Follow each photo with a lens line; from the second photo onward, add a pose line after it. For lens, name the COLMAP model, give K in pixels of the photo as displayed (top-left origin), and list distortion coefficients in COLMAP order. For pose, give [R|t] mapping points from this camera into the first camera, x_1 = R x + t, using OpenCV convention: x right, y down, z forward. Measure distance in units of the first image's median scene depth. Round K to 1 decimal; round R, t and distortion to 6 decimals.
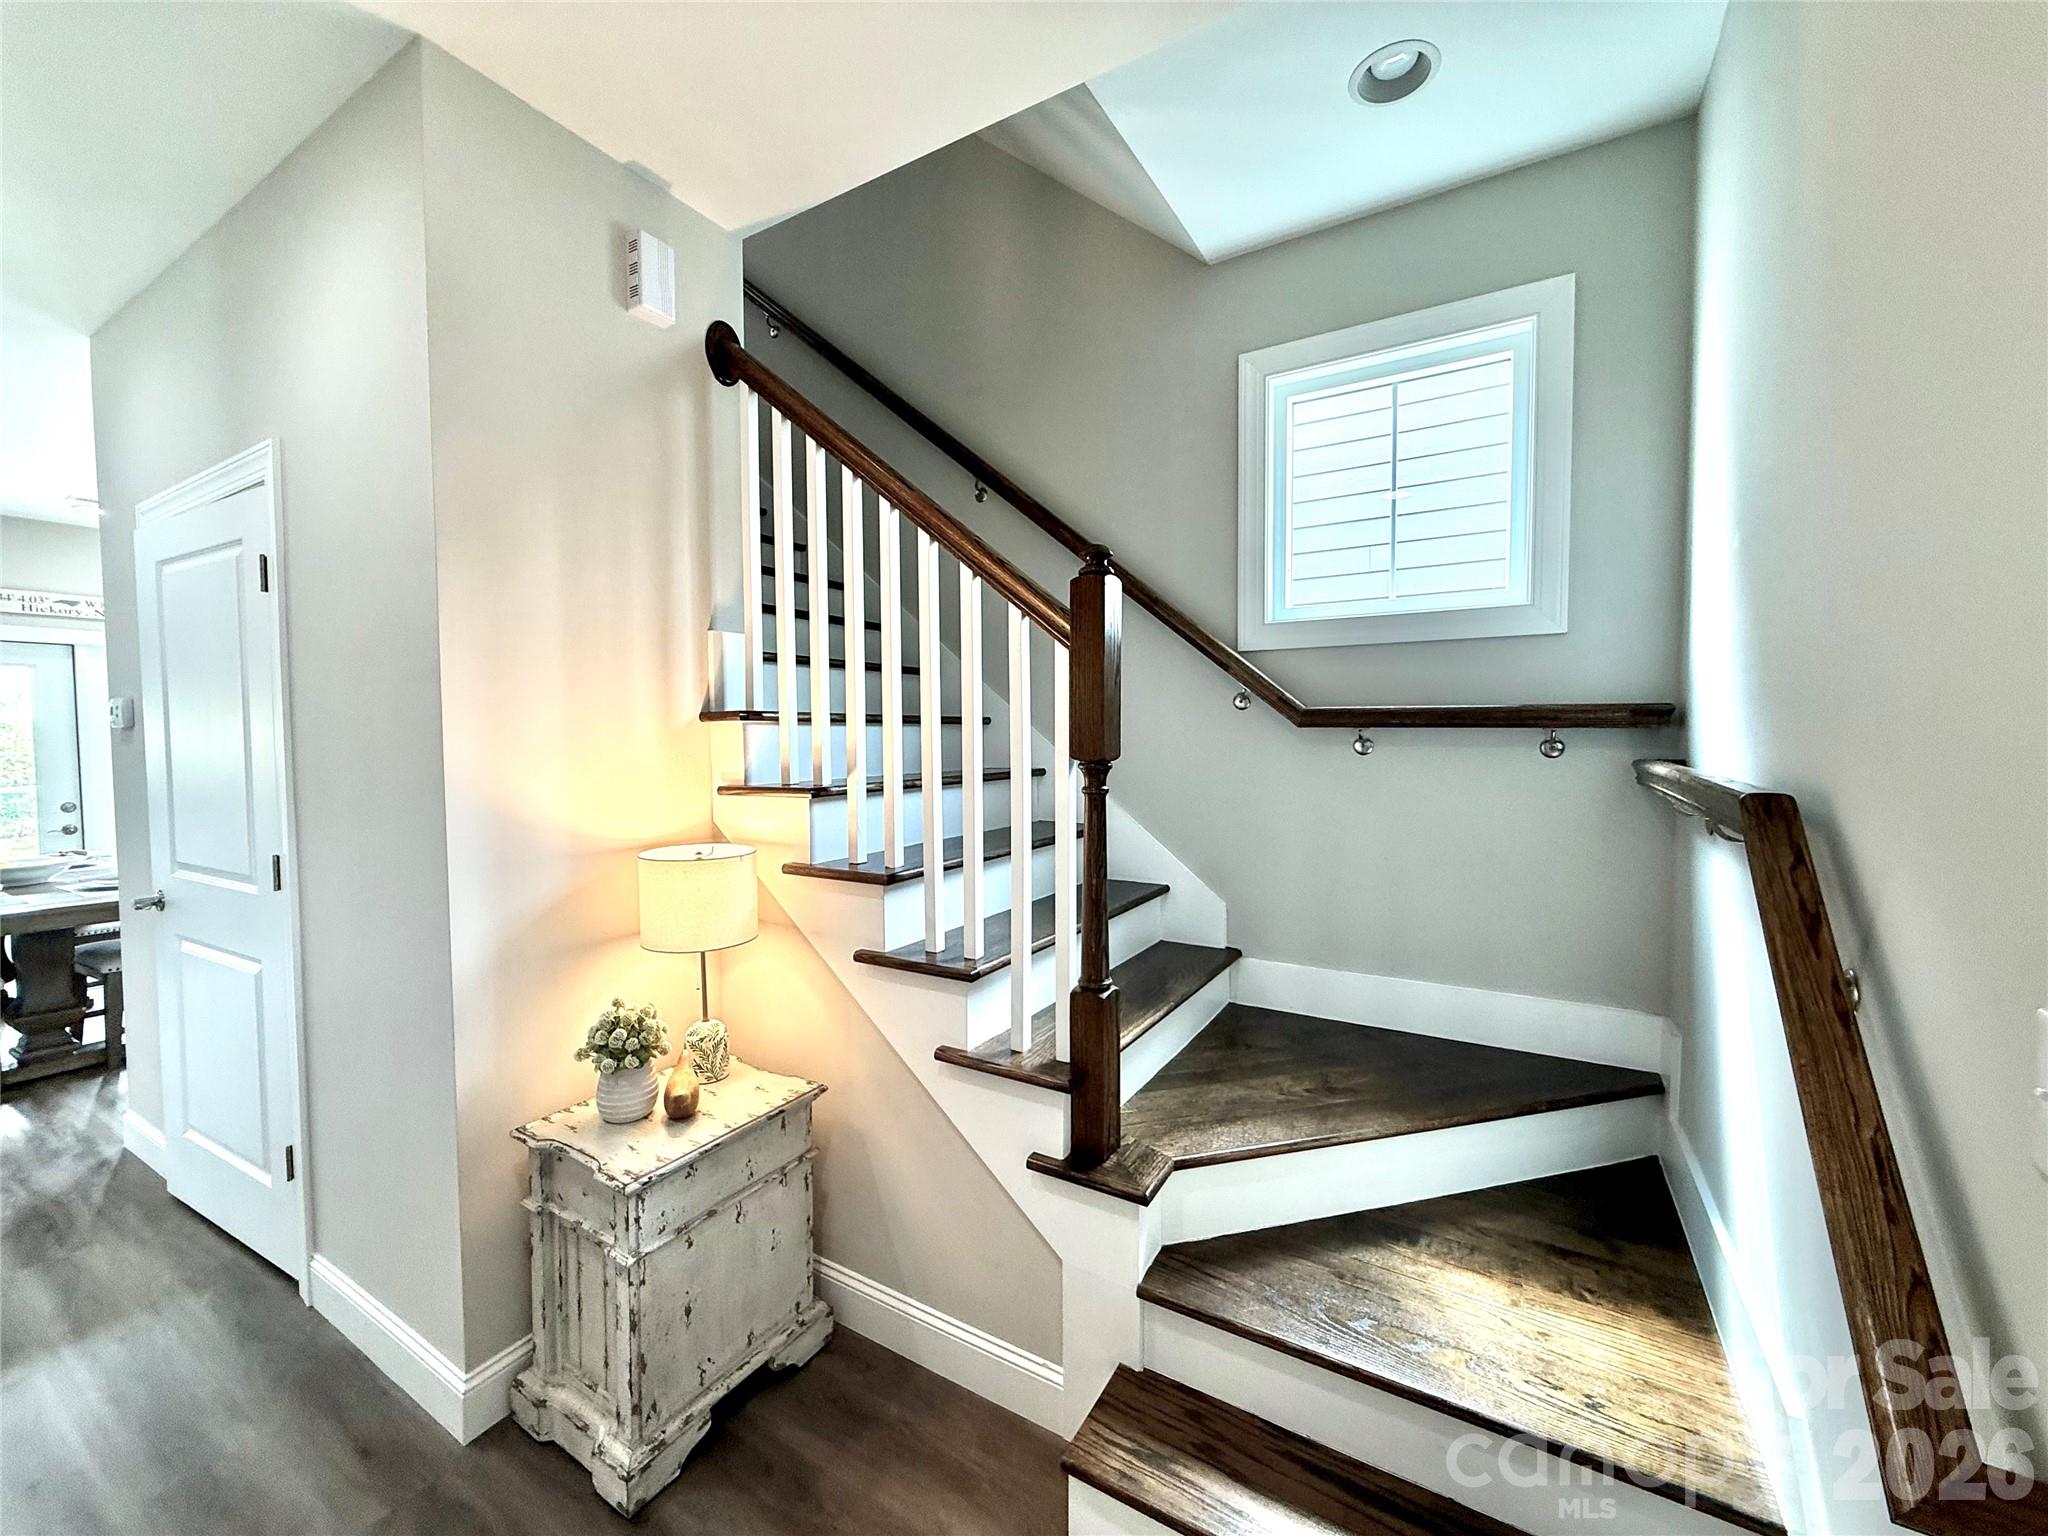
lens RADIAL K [[821.1, 0, 1024.0], [0, 821.1, 768.0], [0, 0, 1]] dist [0.000198, -0.000025]
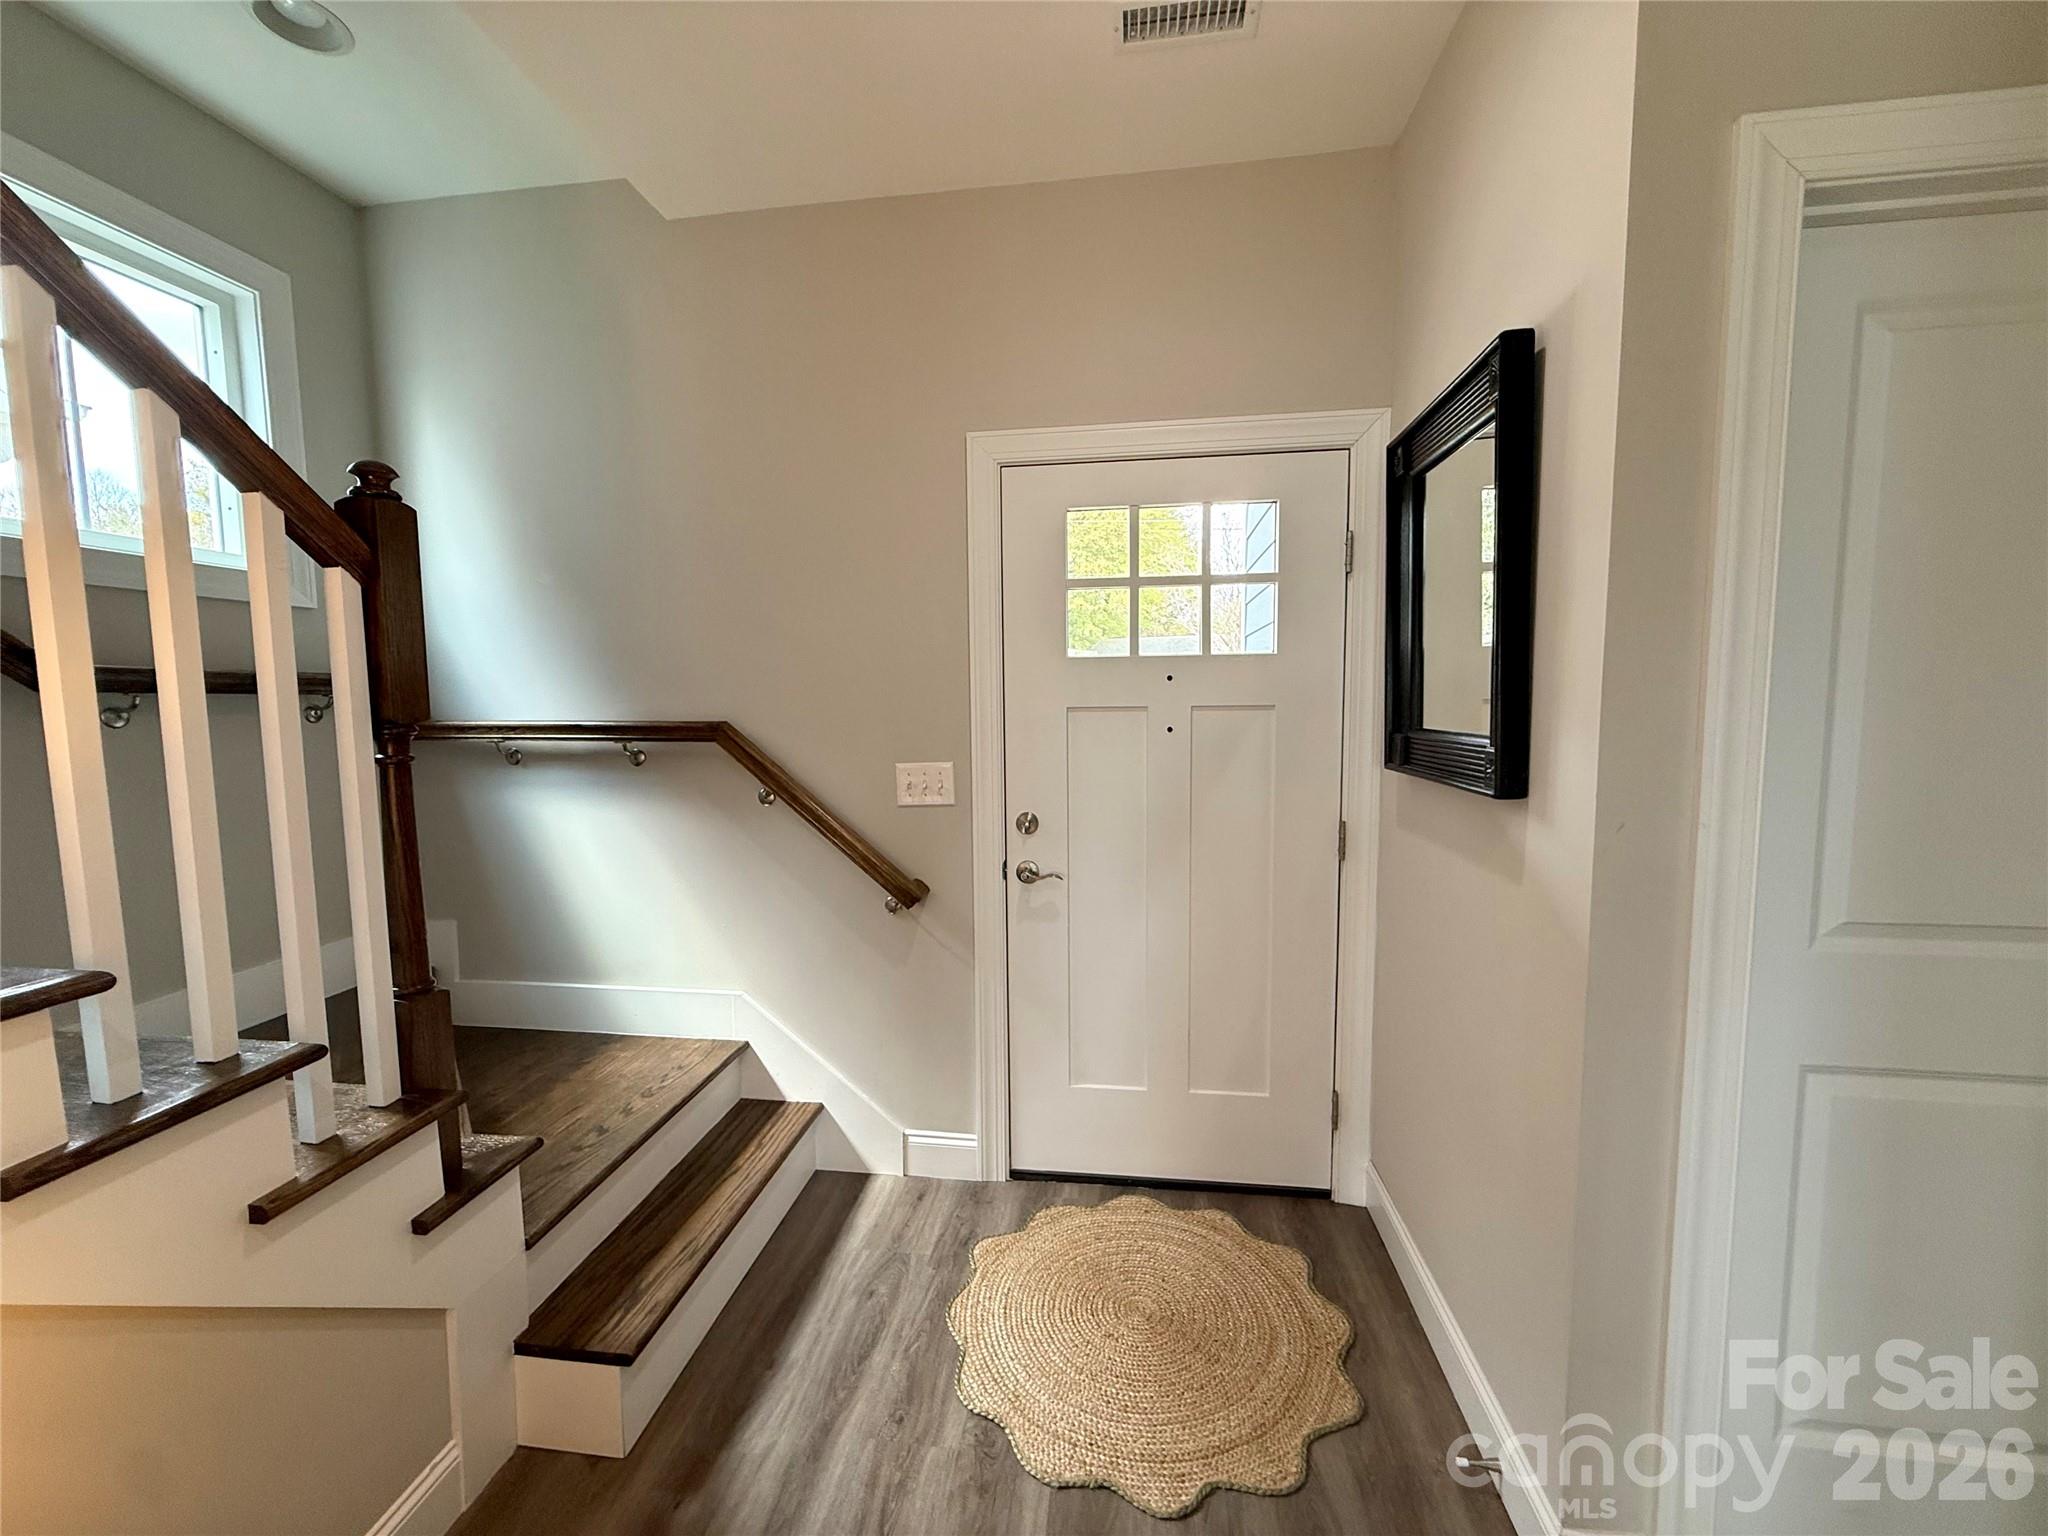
lens RADIAL K [[821.1, 0, 1024.0], [0, 821.1, 768.0], [0, 0, 1]] dist [0.000198, -0.000025]
pose [[-0.404347, -0.072480, 0.911729, -0.985964], [0.050804, 0.993536, 0.101514, -0.017866], [-0.913193, 0.087367, -0.398051, 0.791938]]
